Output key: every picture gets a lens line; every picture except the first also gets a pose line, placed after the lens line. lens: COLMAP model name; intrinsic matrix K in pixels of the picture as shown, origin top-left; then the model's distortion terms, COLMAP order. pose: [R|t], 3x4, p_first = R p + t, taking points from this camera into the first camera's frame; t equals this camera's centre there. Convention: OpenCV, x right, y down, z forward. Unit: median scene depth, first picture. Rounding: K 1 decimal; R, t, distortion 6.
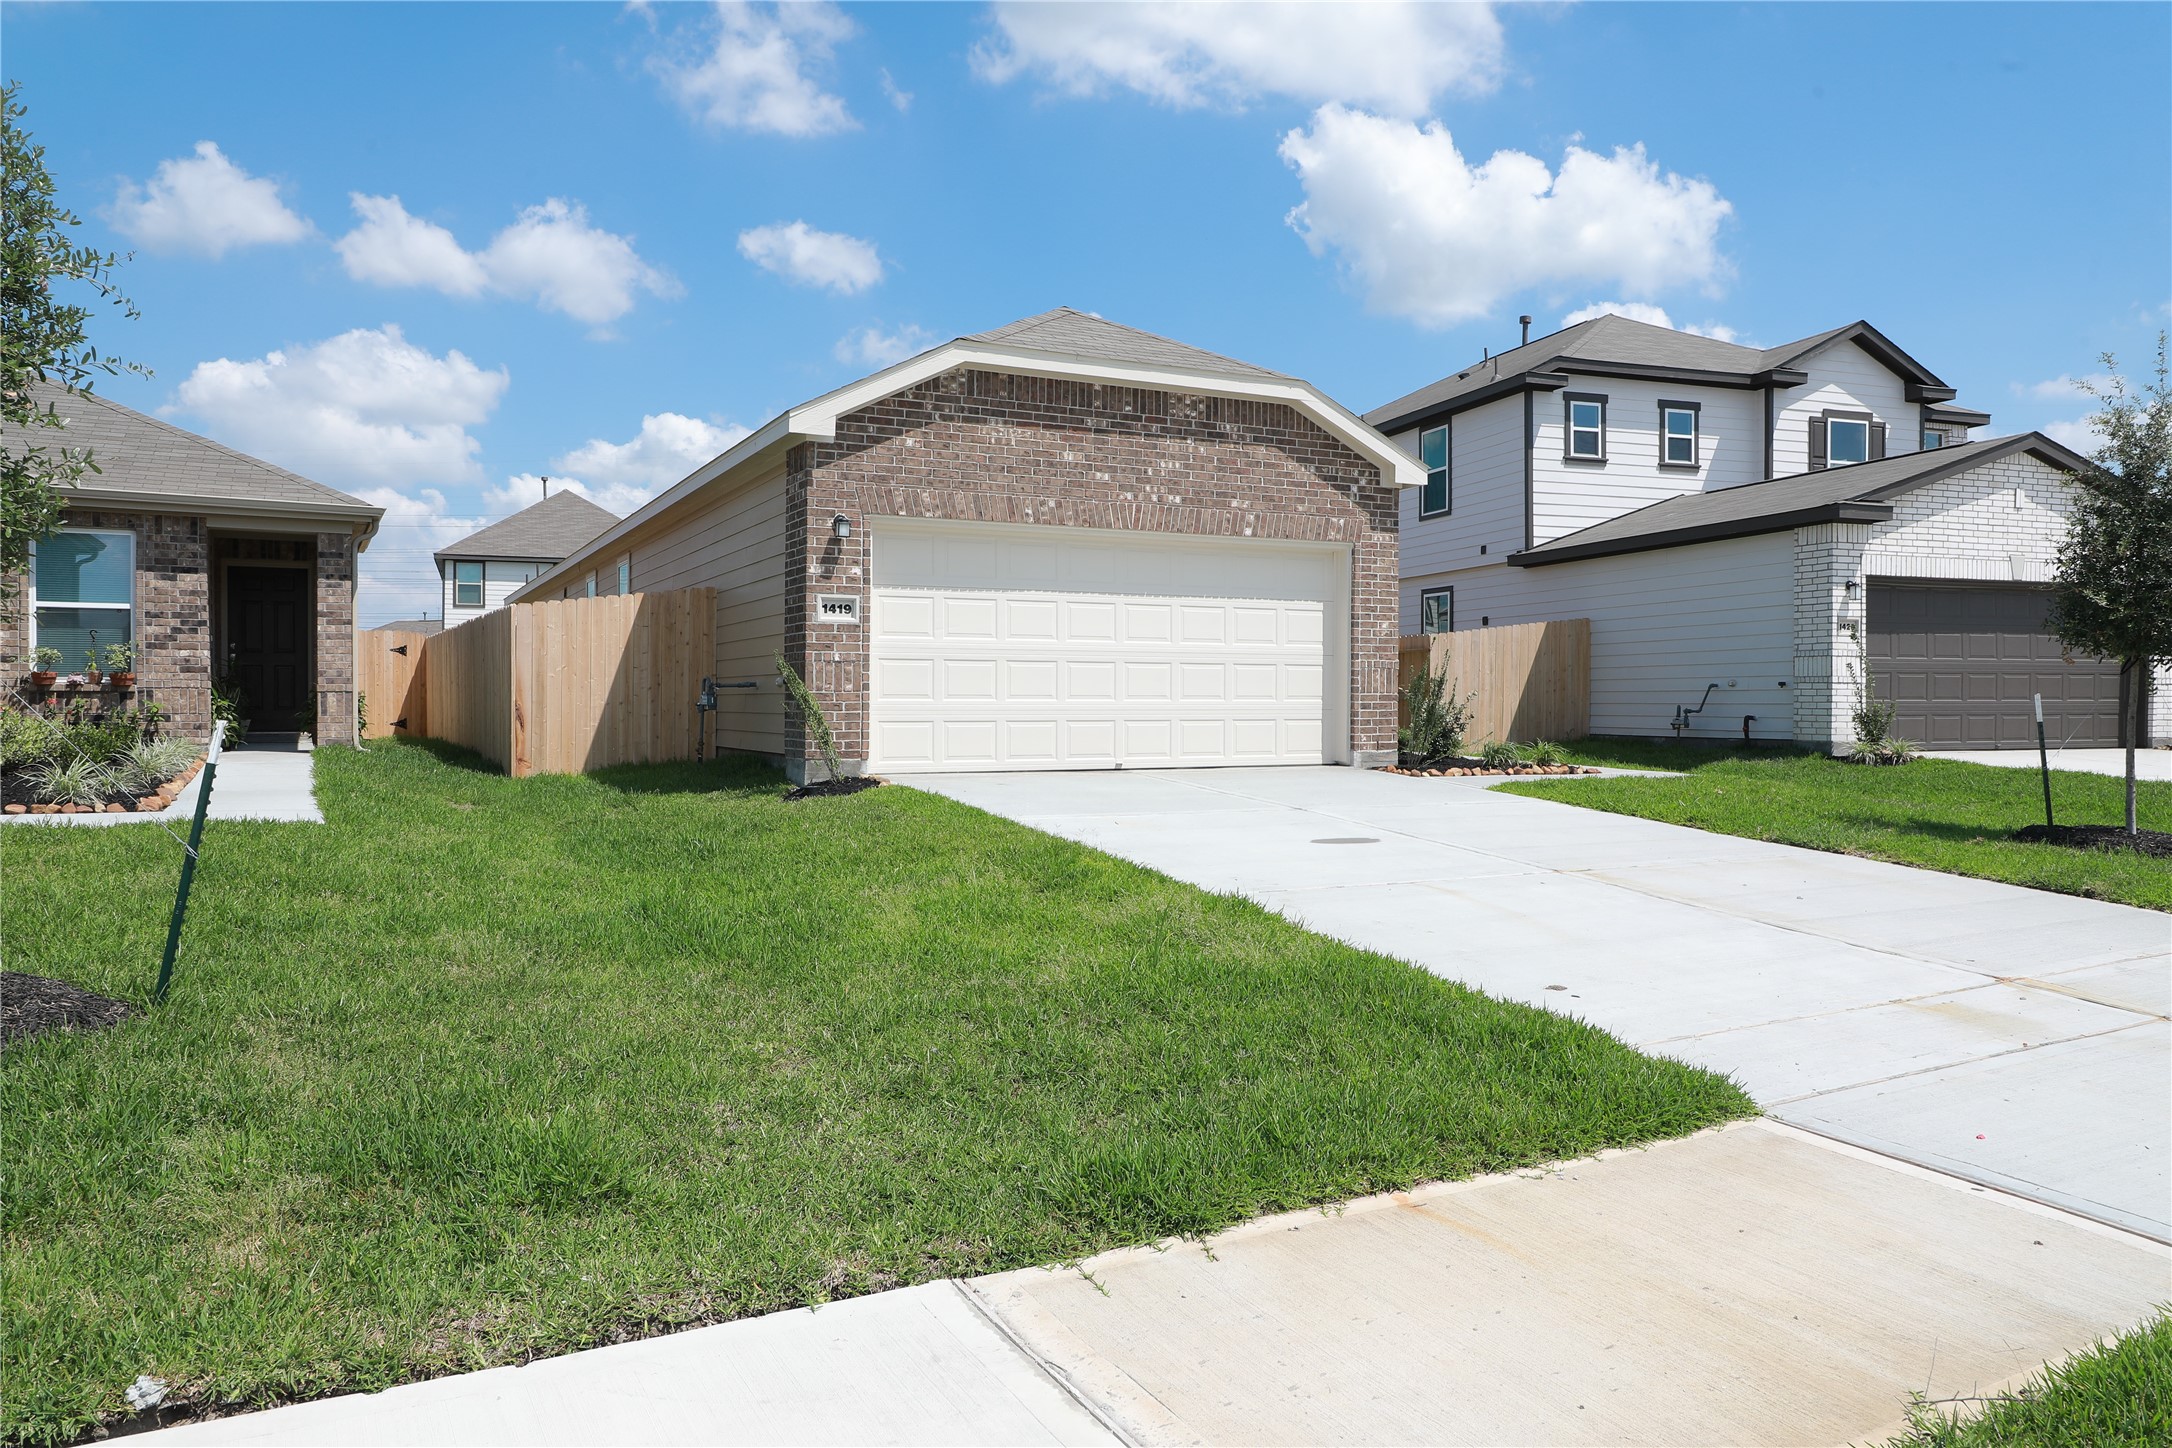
lens RADIAL K [[1512.2, 0, 1099.4], [0, 1512.2, 725.6], [0, 0, 1]] dist [-0.060498, 0.041687]
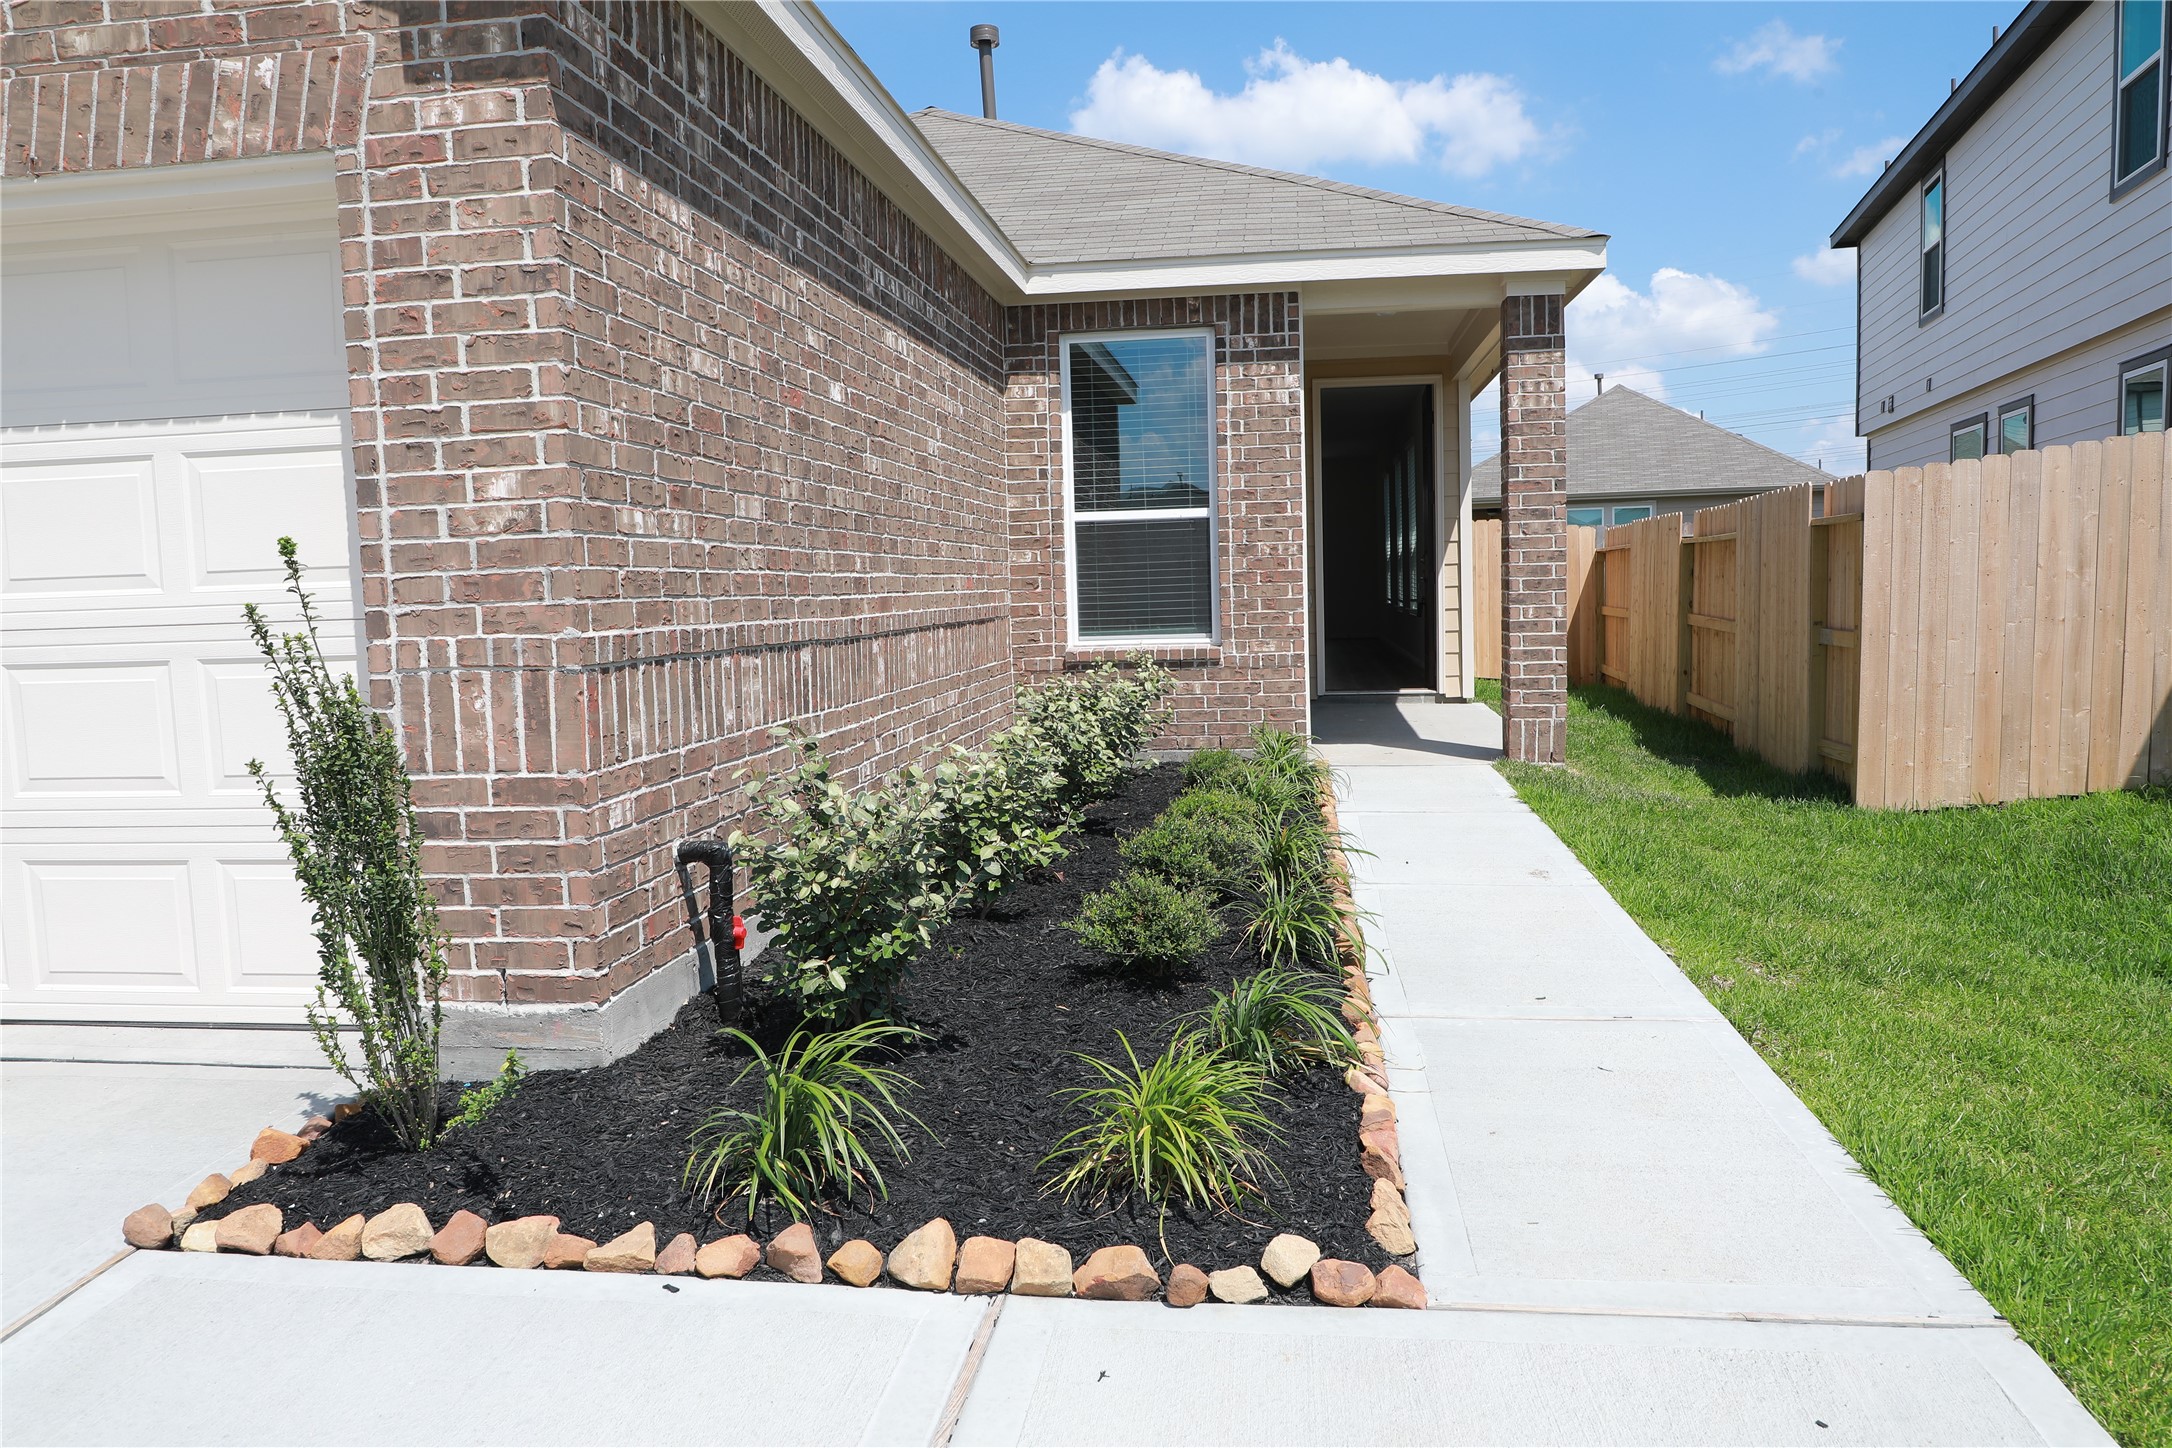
lens RADIAL K [[1512.2, 0, 1099.4], [0, 1512.2, 725.6], [0, 0, 1]] dist [-0.060498, 0.041687]
pose [[0.819175, 0.027414, -0.572889, 0.431569], [0.020900, 0.996767, 0.077582, -0.048842], [0.573163, -0.075527, 0.815953, 0.925565]]
